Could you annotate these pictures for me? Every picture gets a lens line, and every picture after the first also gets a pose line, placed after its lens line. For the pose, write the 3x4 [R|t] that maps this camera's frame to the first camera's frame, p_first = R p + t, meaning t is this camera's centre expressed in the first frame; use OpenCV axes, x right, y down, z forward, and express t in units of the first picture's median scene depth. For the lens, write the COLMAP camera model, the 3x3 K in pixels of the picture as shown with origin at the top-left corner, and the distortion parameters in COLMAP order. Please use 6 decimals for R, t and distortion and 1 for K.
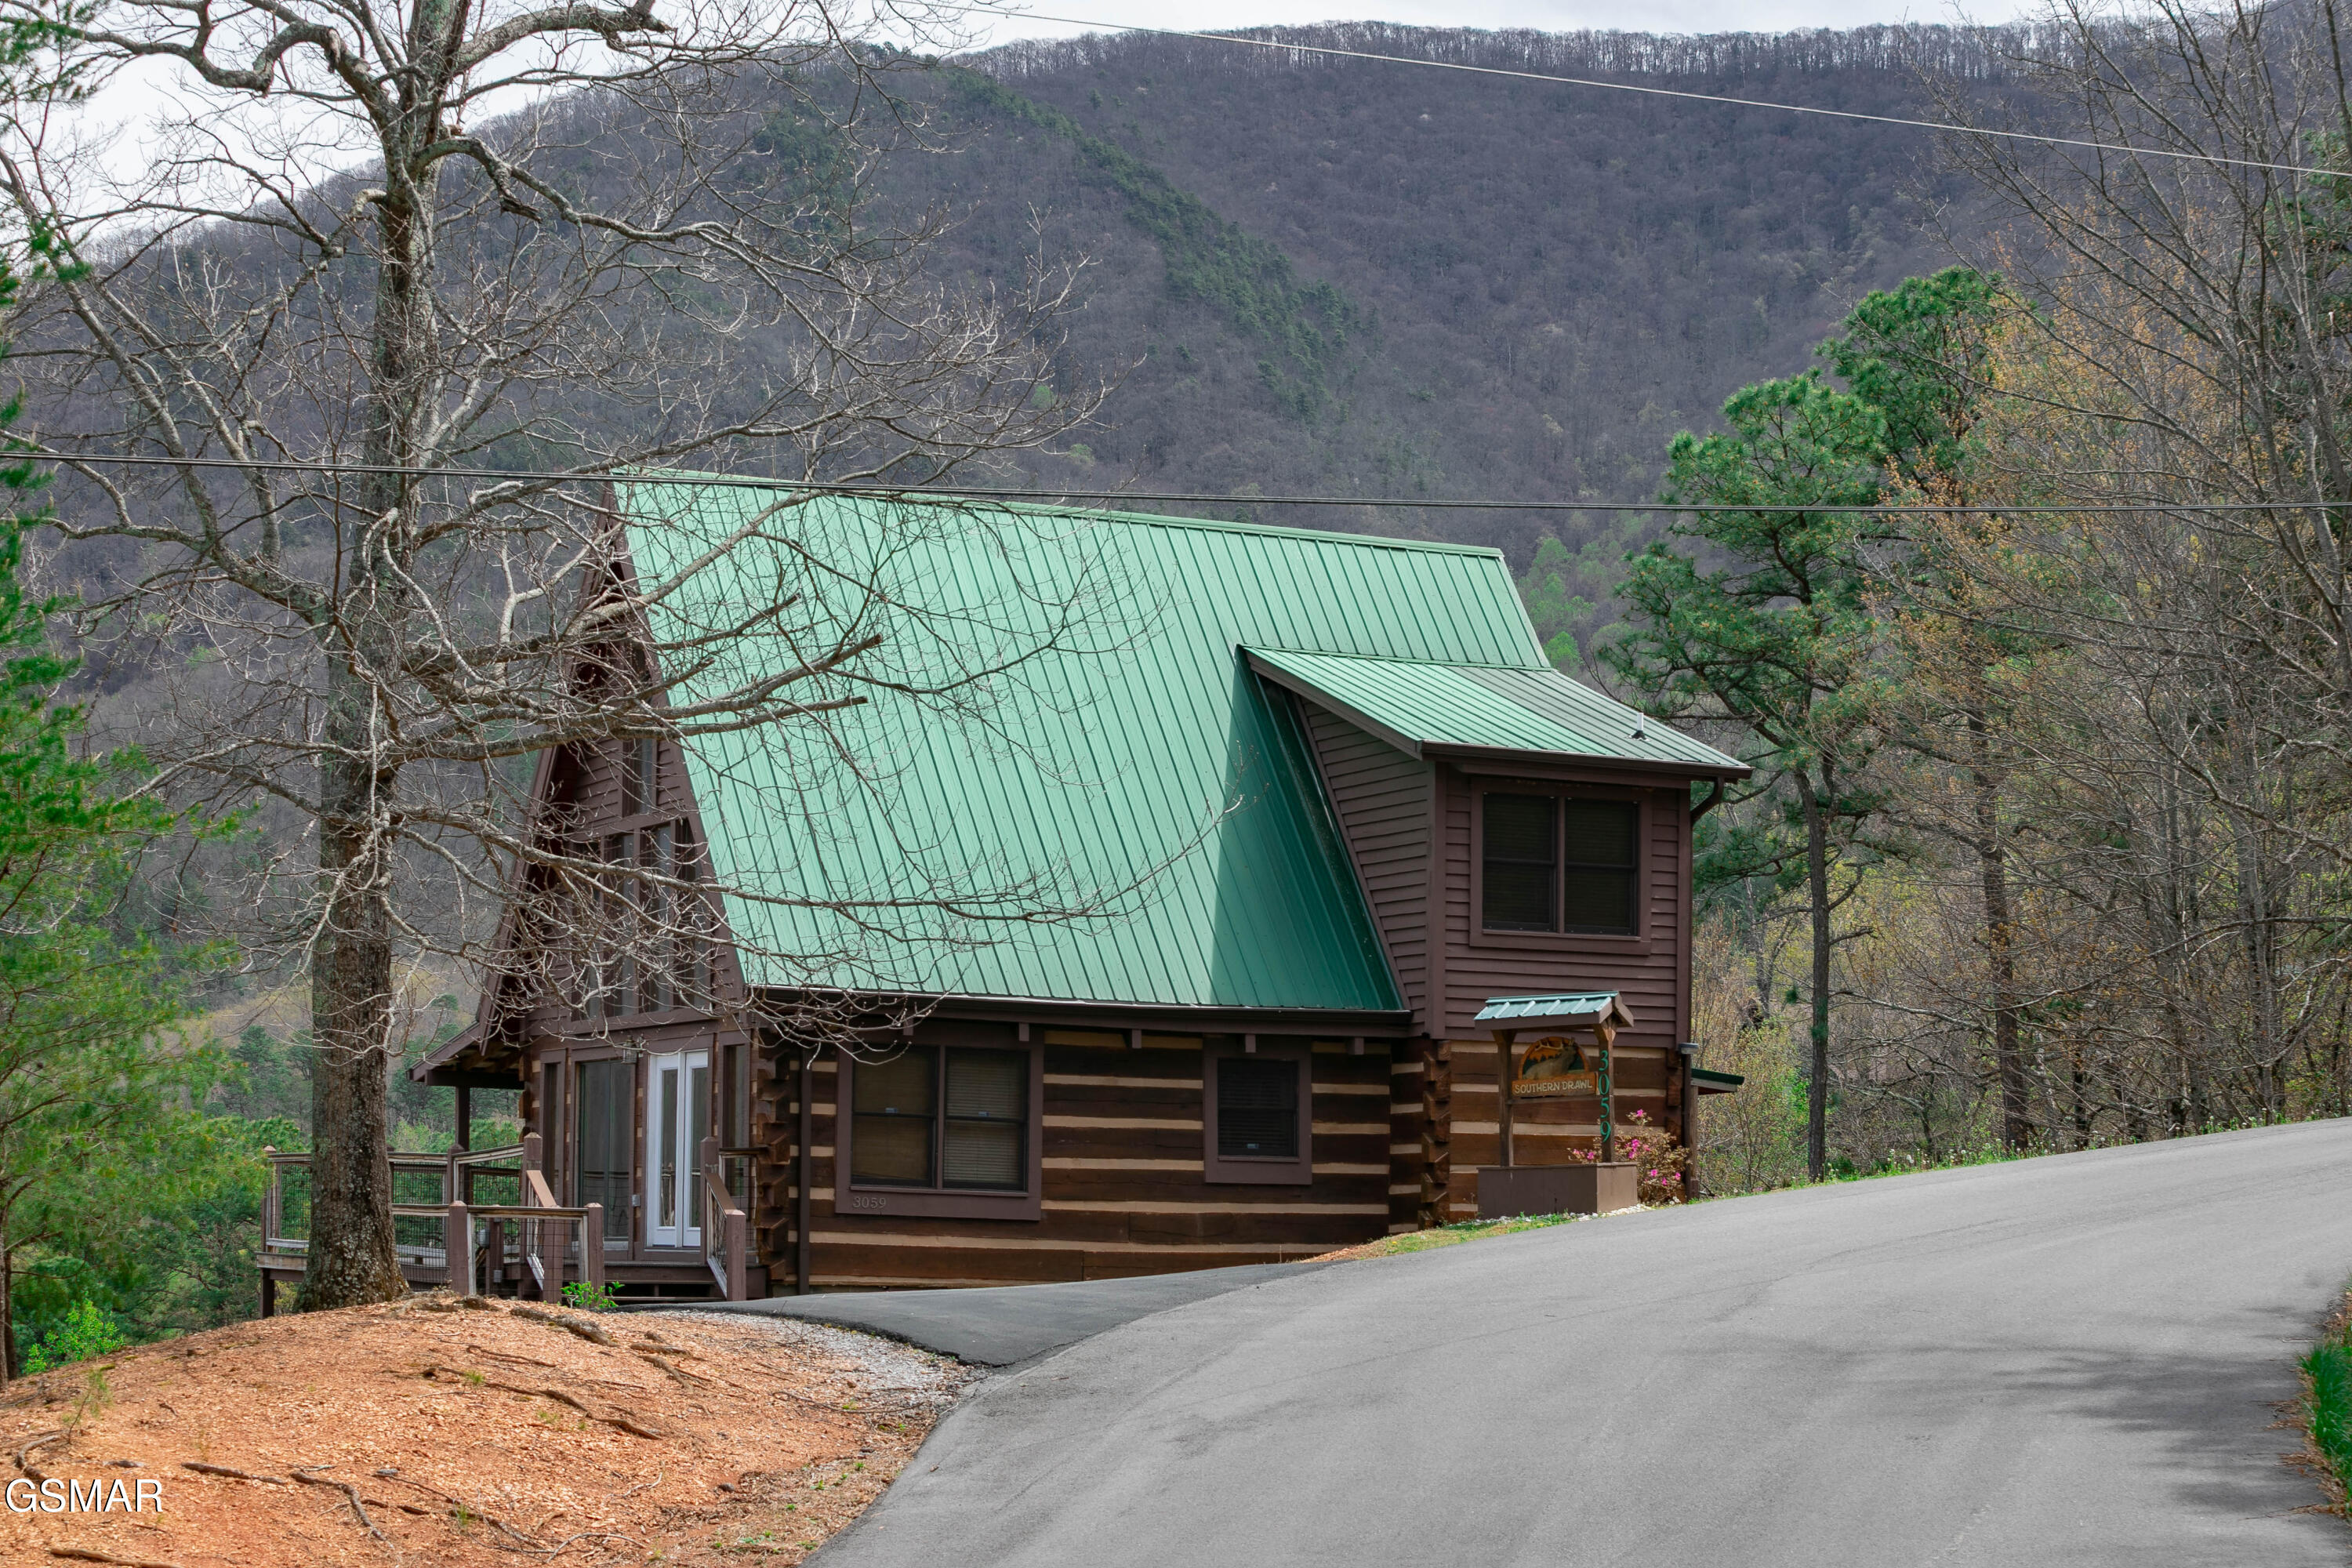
lens RADIAL K [[4905.6, 0, 1172.5], [0, 4905.6, 788.3], [0, 0, 1]] dist [-0.576036, 0.000000]
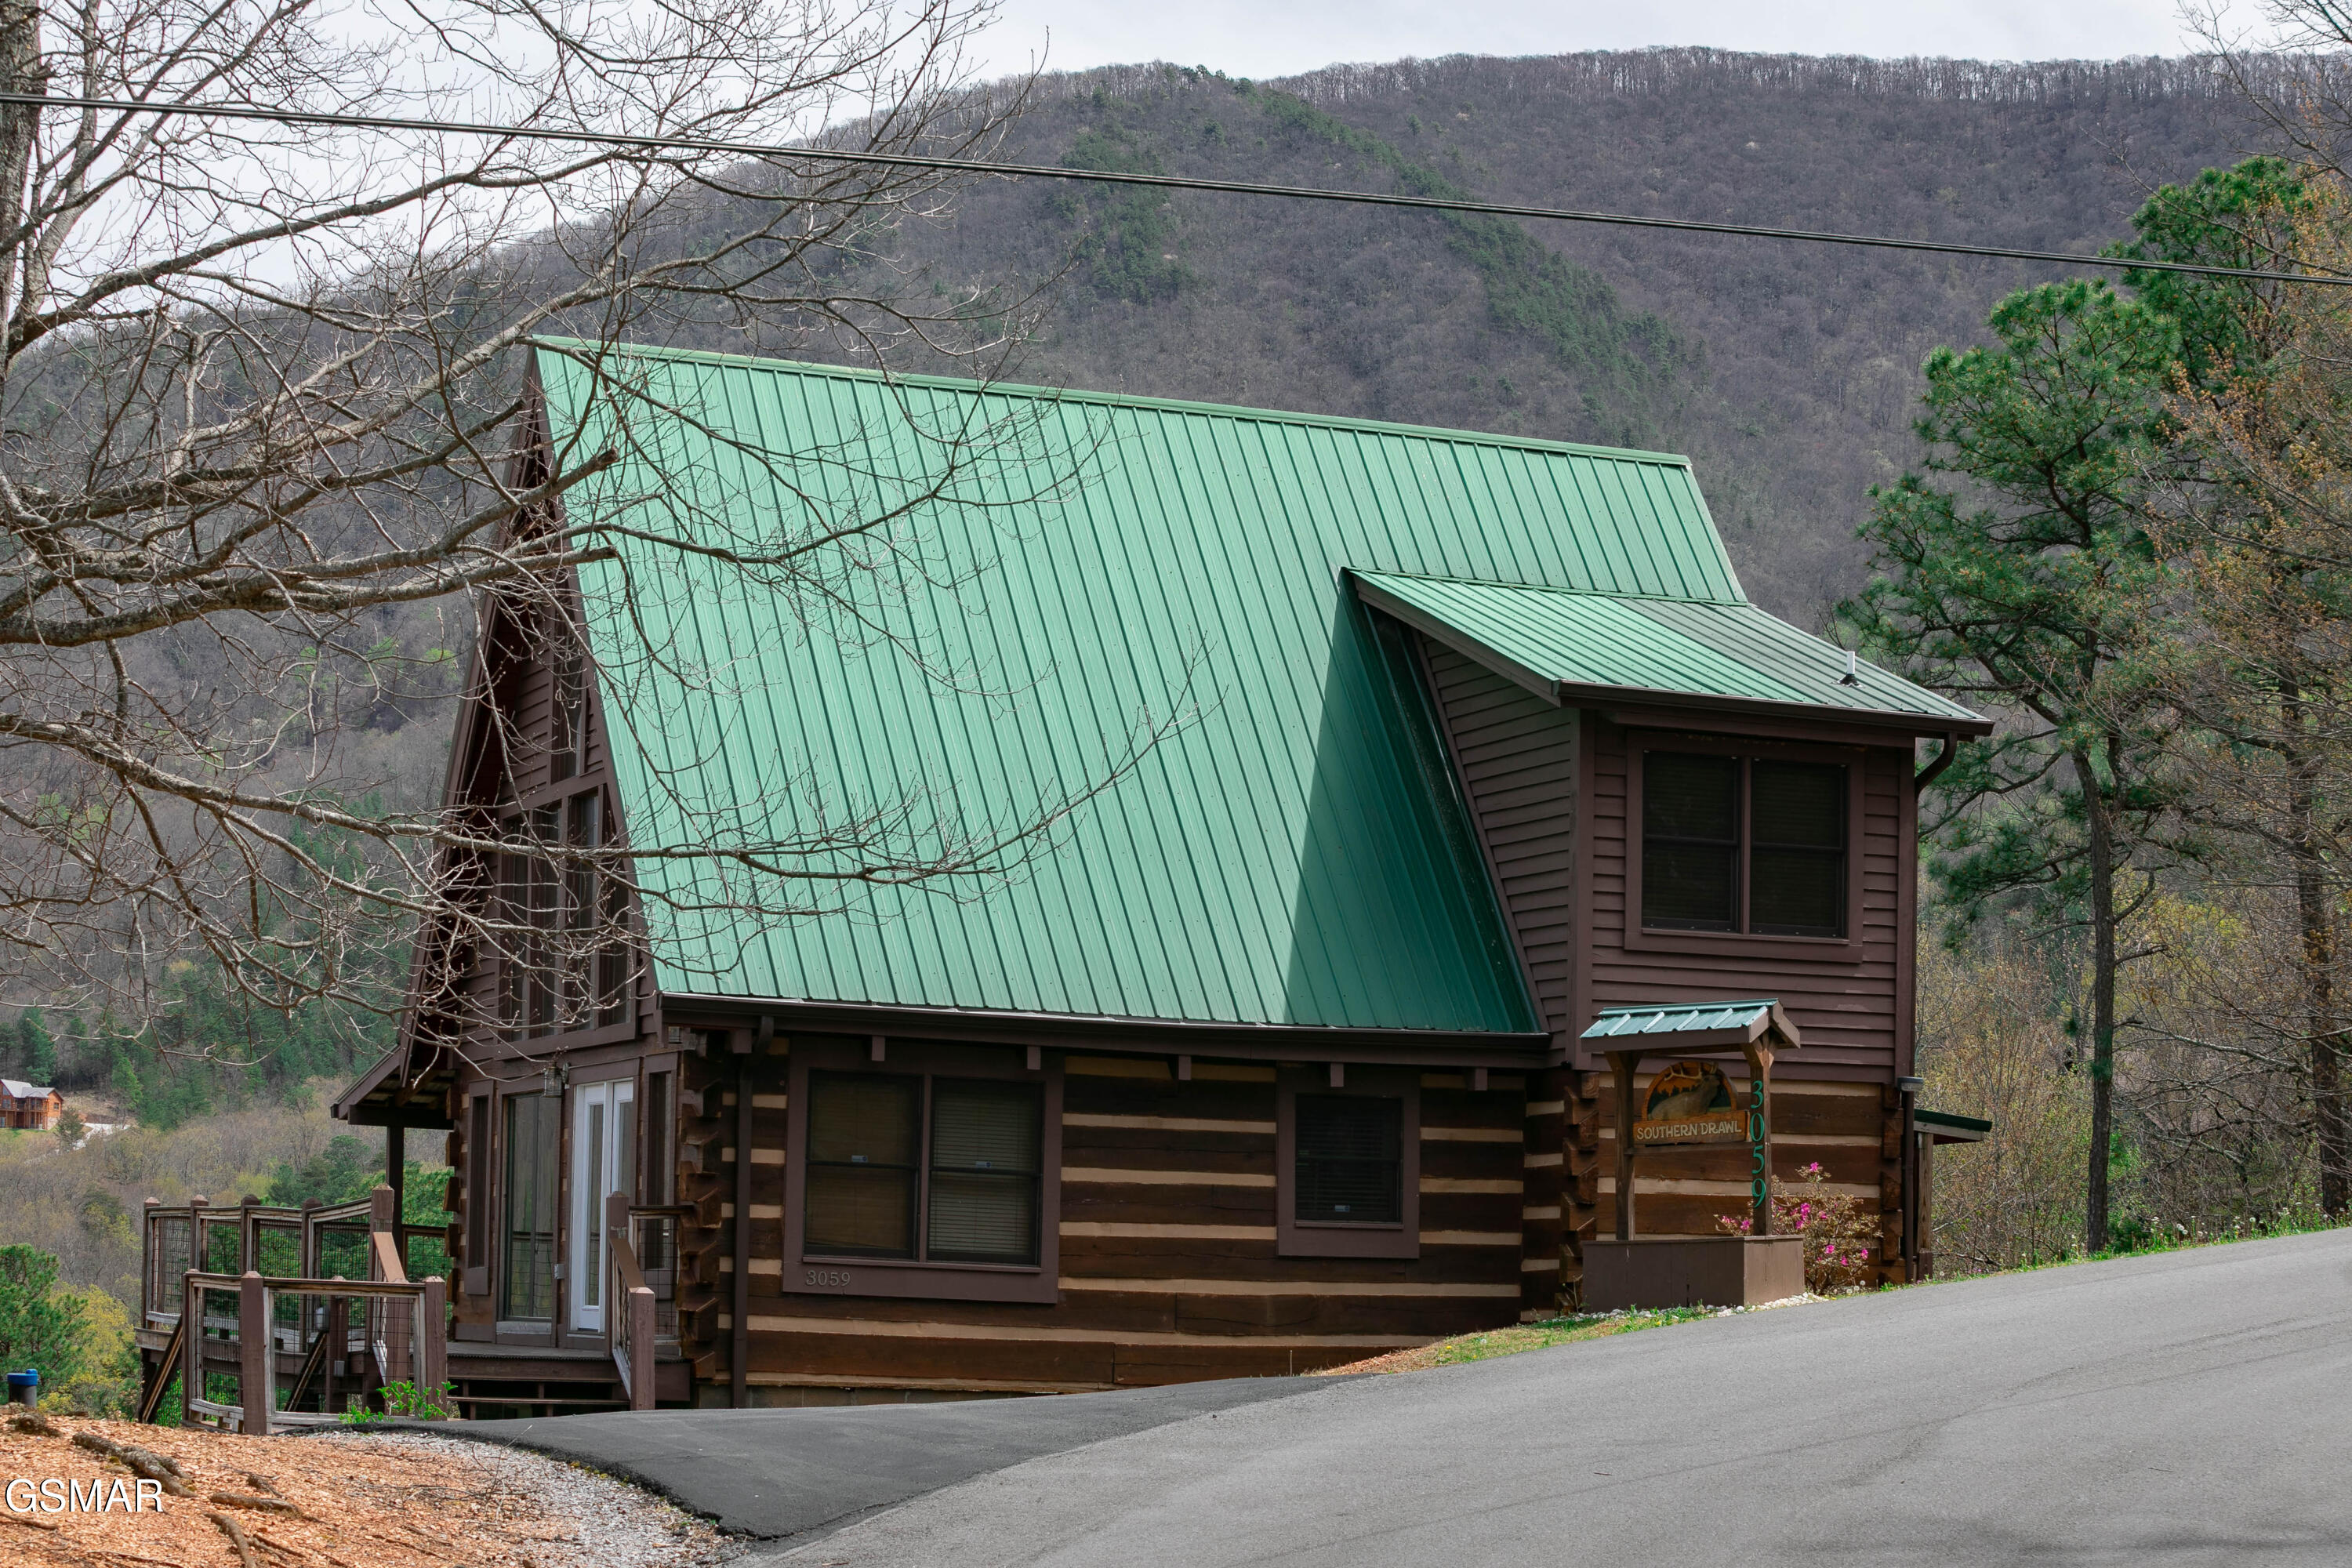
lens RADIAL K [[4905.6, 0, 1171.1], [0, 4905.6, 804.8], [0, 0, 1]] dist [-0.576036, 0.000000]
pose [[0.997426, 0.001741, -0.071679, 0.042021], [-0.002295, 0.999968, -0.007641, 0.014675], [0.071663, 0.007786, 0.997398, 0.217714]]
